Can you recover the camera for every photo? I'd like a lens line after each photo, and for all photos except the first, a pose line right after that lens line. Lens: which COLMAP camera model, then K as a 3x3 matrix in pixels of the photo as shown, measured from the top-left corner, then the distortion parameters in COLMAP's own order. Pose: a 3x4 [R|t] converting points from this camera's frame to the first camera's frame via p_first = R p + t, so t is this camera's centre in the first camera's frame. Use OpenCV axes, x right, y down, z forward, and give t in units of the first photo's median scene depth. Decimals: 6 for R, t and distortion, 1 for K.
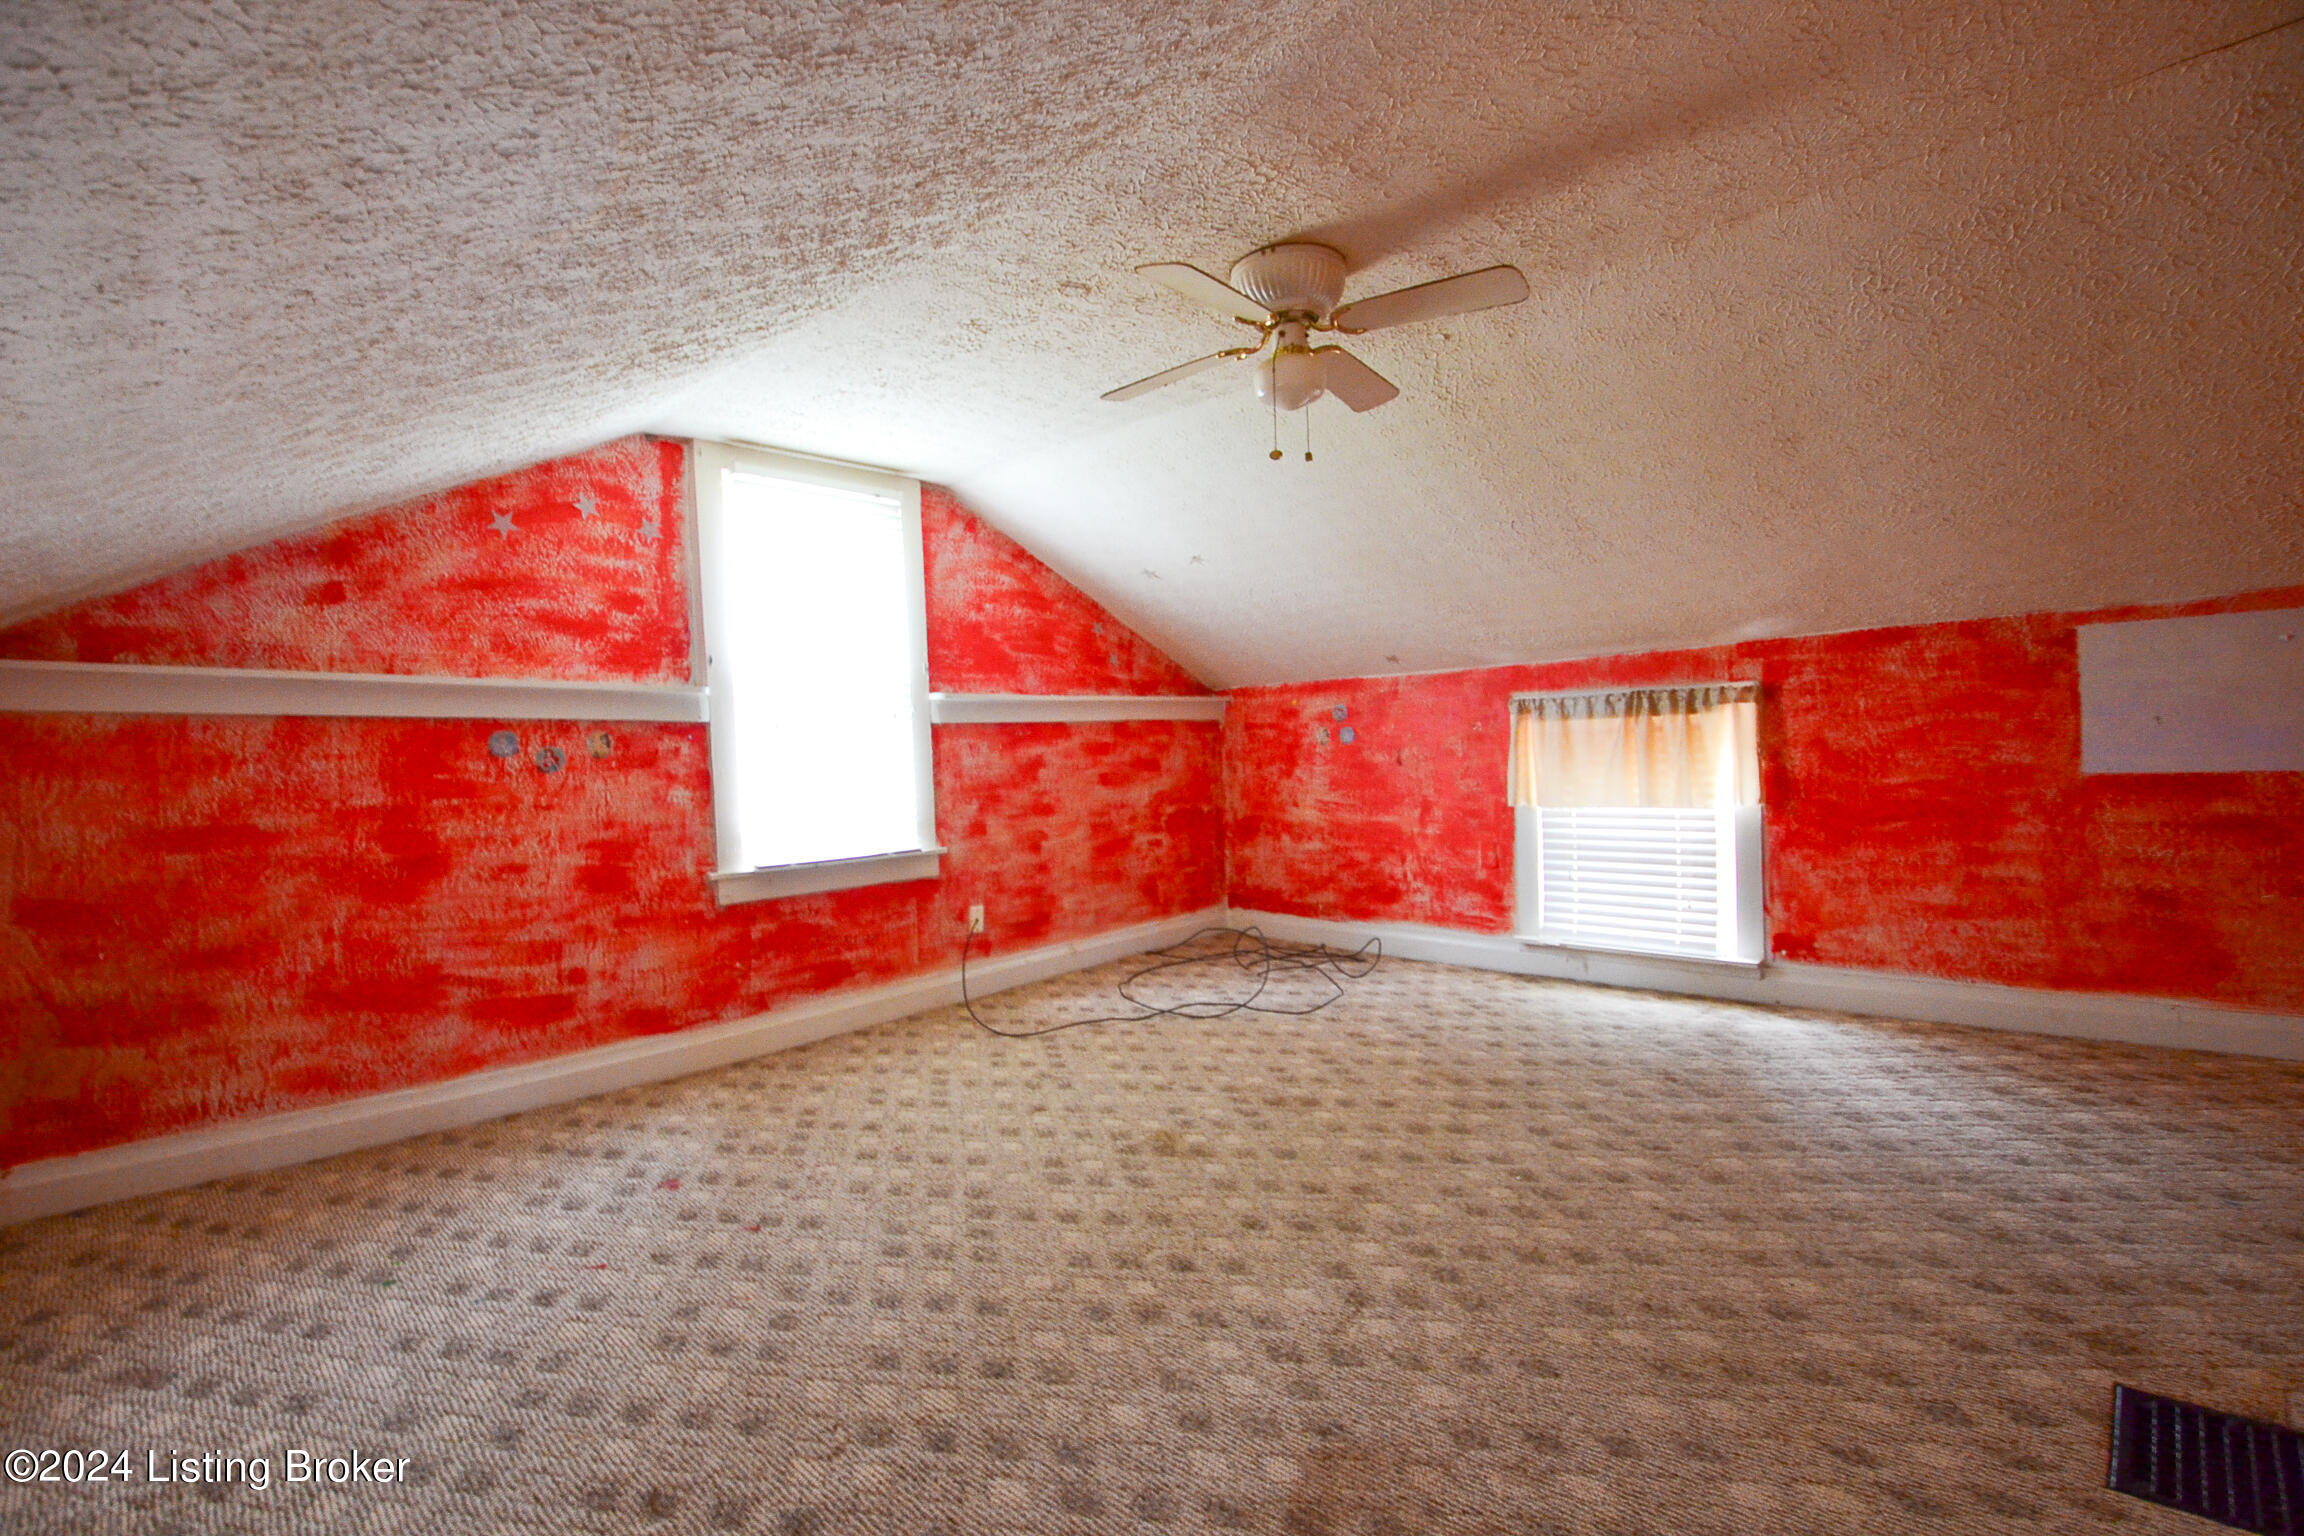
lens RADIAL K [[1037.1, 0, 1140.8], [0, 1037.1, 759.8], [0, 0, 1]] dist [0.017206, -0.024087]
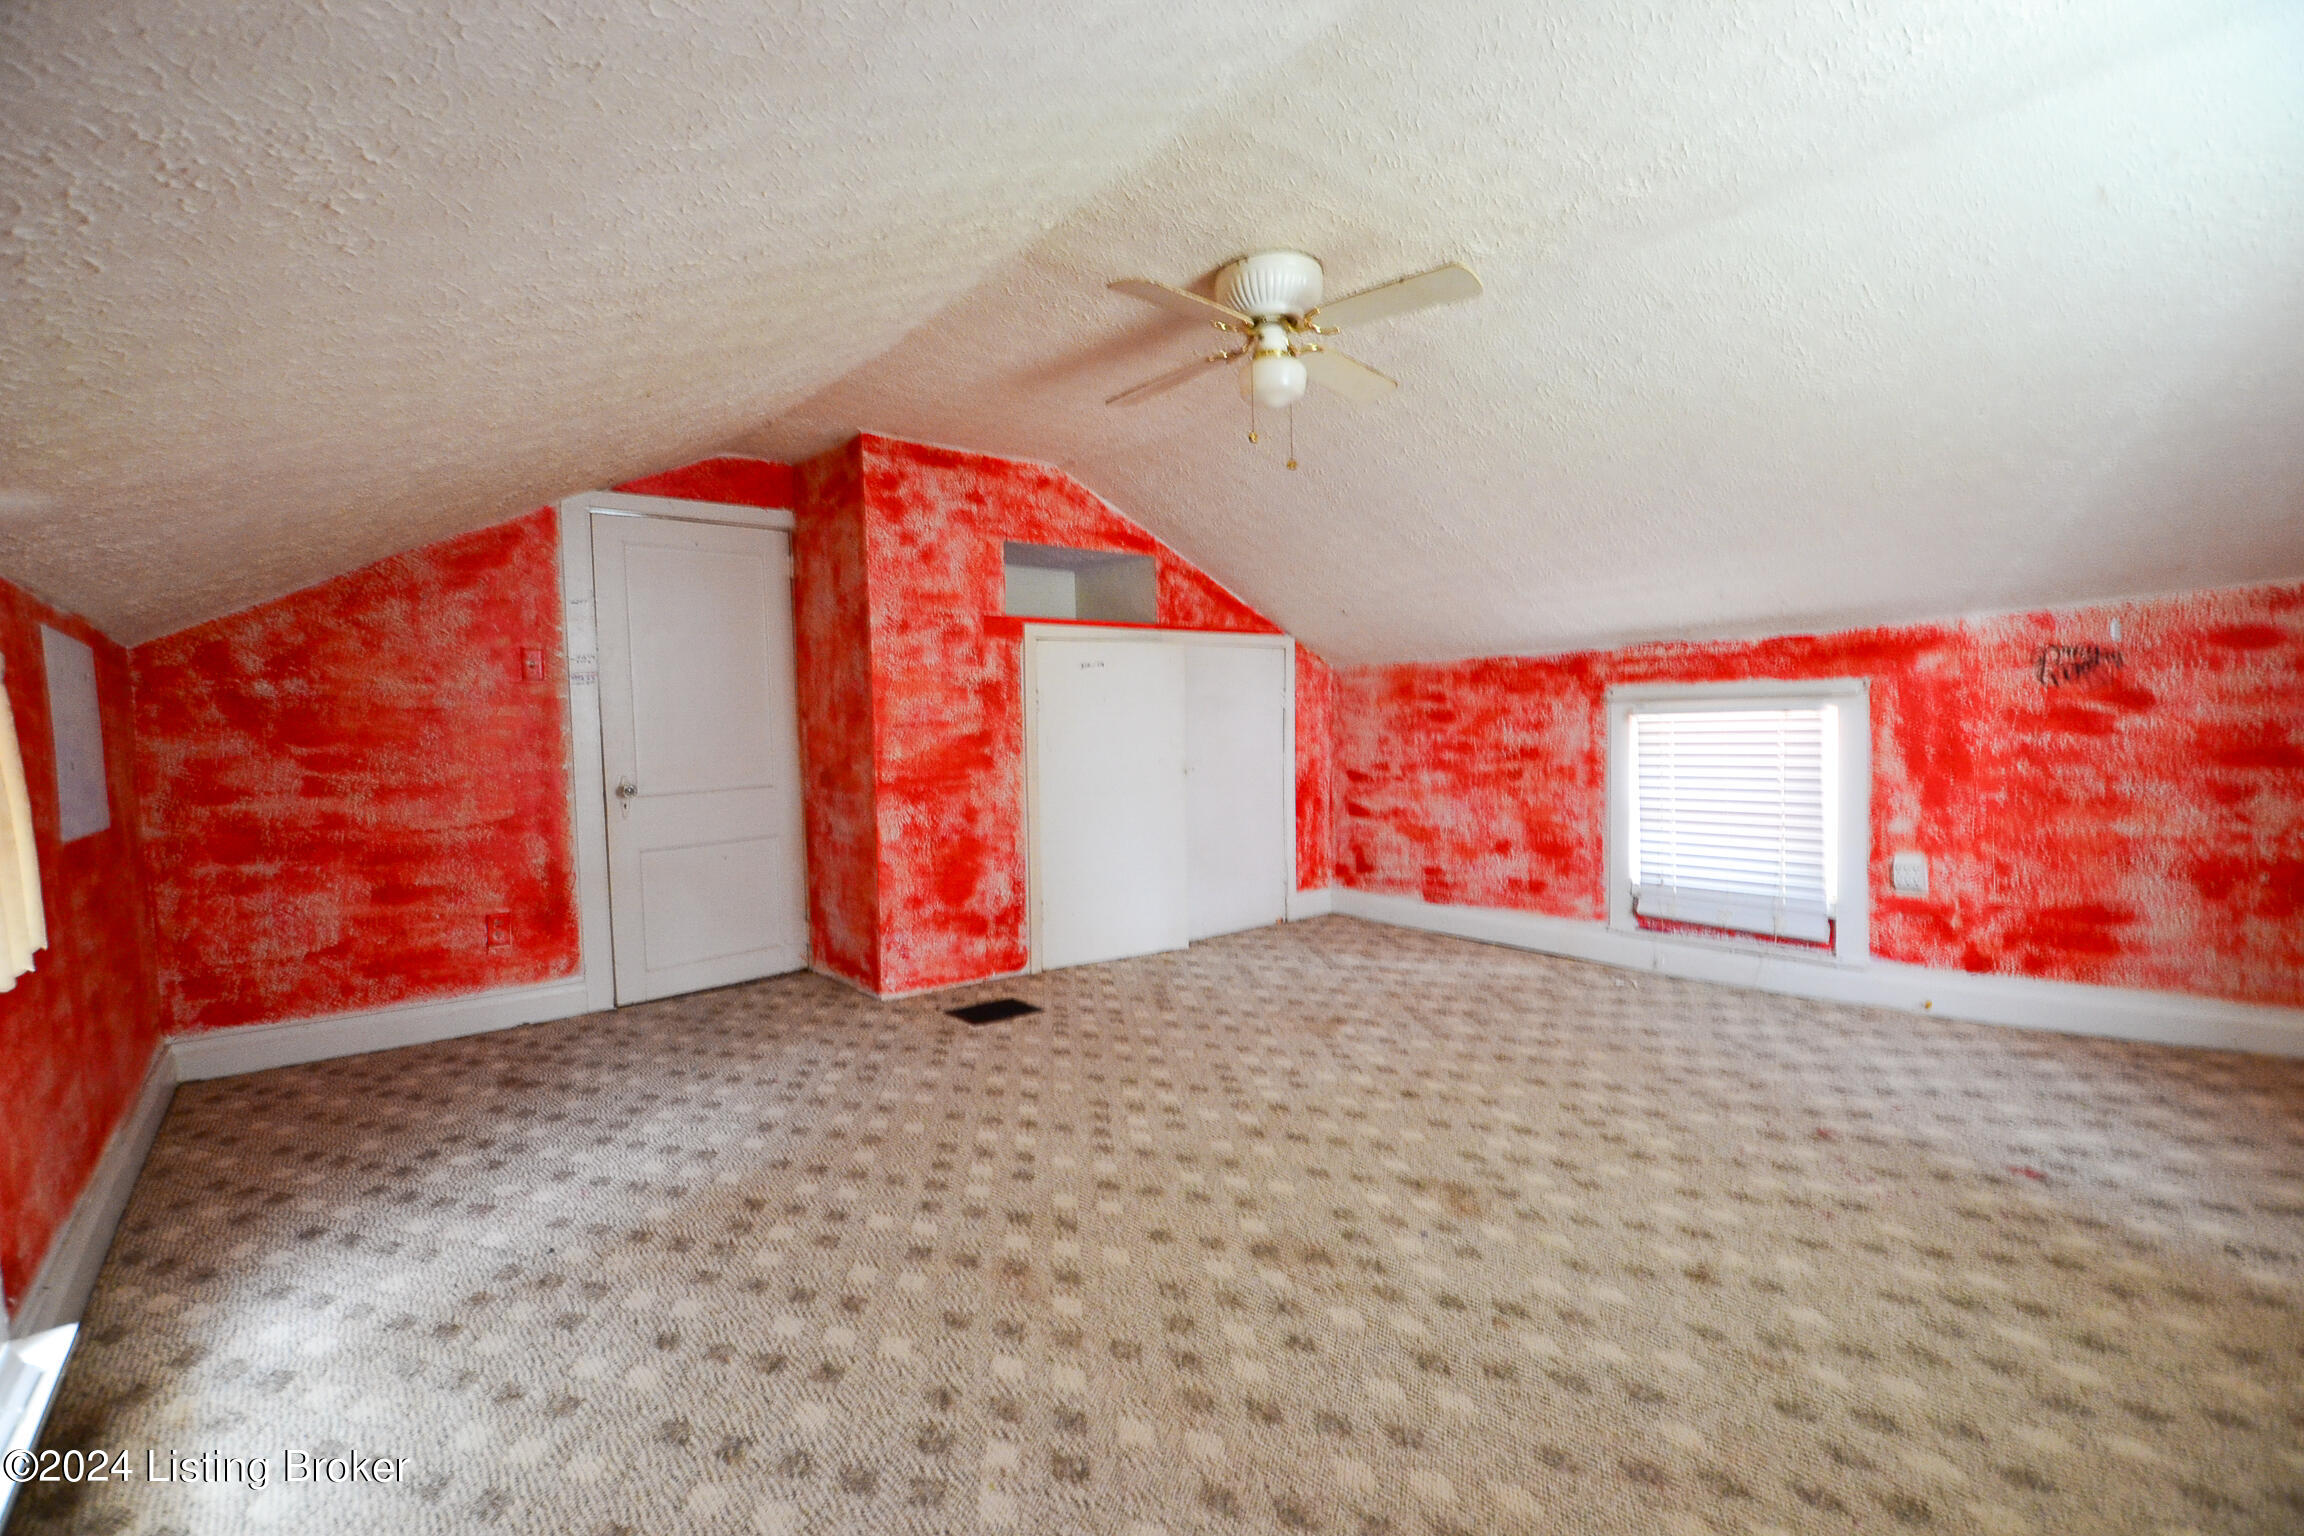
lens RADIAL K [[1037.1, 0, 1140.8], [0, 1037.1, 759.8], [0, 0, 1]] dist [0.017206, -0.024087]
pose [[-0.991667, 0.064543, 0.111497, 0.162329], [0.067608, 0.997425, 0.023924, -0.010398], [-0.109666, 0.031263, -0.993477, 1.843083]]
